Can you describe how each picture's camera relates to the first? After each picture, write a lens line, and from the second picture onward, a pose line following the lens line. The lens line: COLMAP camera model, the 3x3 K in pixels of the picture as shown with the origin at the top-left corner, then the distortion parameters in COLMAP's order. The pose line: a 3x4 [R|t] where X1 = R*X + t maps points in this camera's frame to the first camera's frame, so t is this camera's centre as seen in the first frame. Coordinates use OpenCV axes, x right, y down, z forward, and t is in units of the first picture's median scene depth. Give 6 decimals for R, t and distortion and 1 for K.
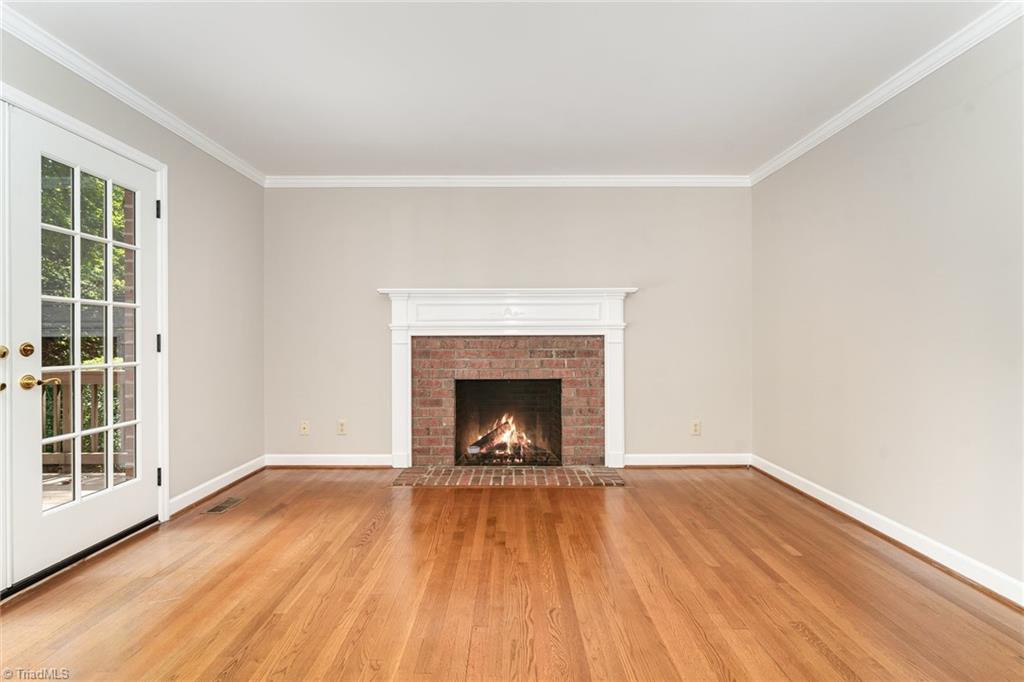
lens RADIAL K [[473.7, 0, 510.7], [0, 473.7, 339.2], [0, 0, 1]] dist [-0.001025, 0.001158]
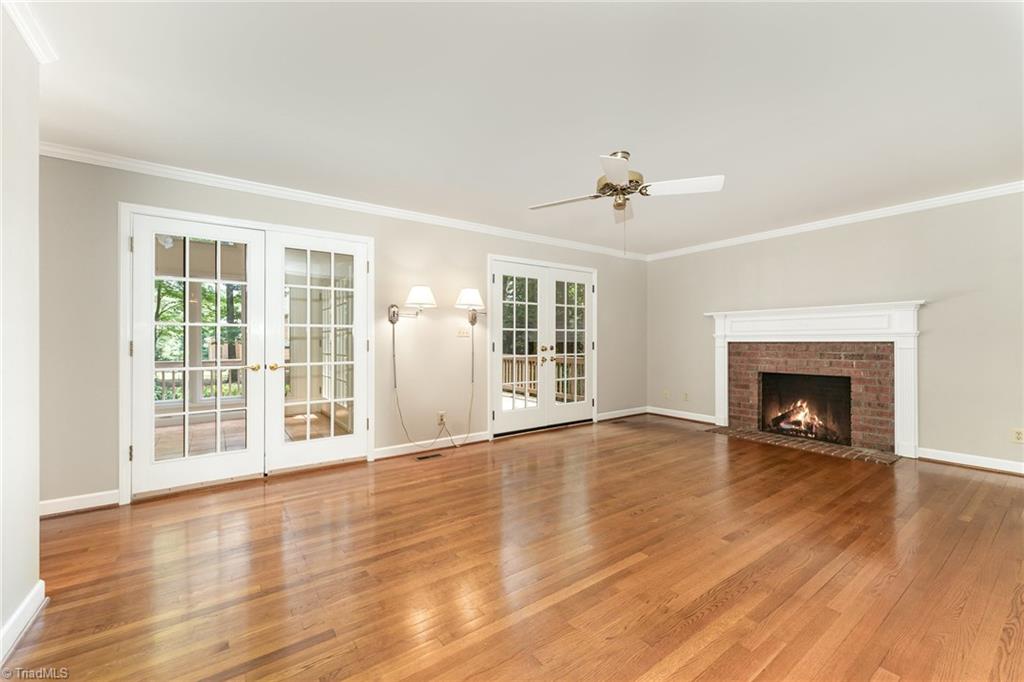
lens RADIAL K [[416.4, 0, 516.6], [0, 416.4, 338.8], [0, 0, 1]] dist [-0.001178, 0.000330]
pose [[0.590072, -0.003375, -0.807343, 0.476811], [0.000676, 0.999993, -0.003686, -0.012380], [0.807350, 0.001629, 0.590070, -0.359762]]
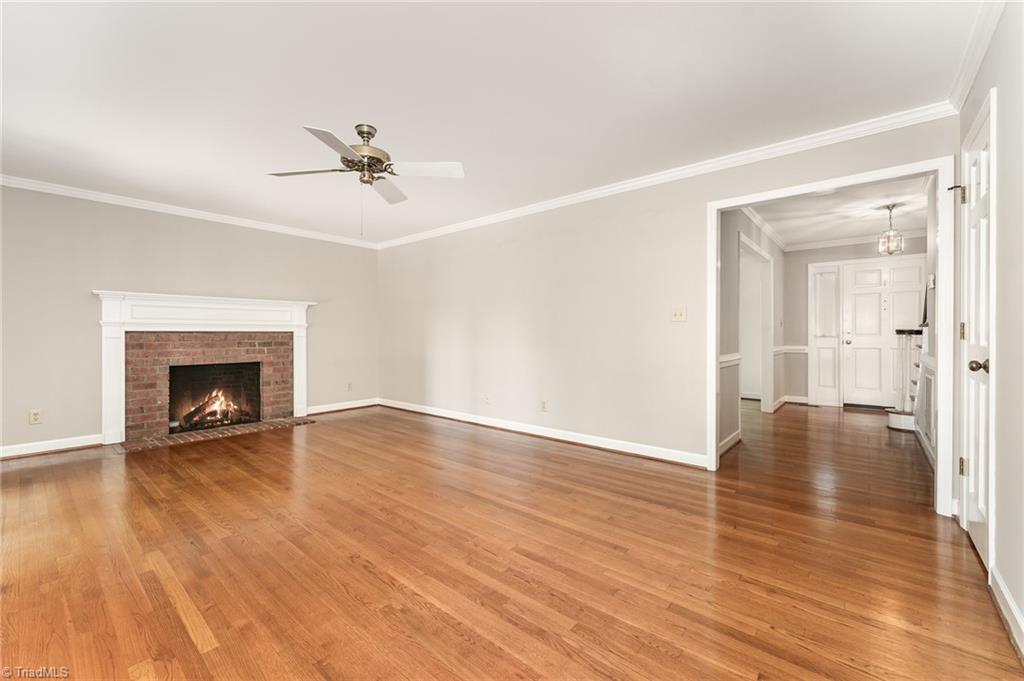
lens RADIAL K [[414.0, 0, 511.9], [0, 414.0, 334.6], [0, 0, 1]] dist [0.003673, 0.000209]
pose [[0.645514, 0.001442, 0.763747, -0.373854], [-0.004037, 0.999991, 0.001524, -0.003750], [-0.763738, -0.004067, 0.645513, -0.414092]]
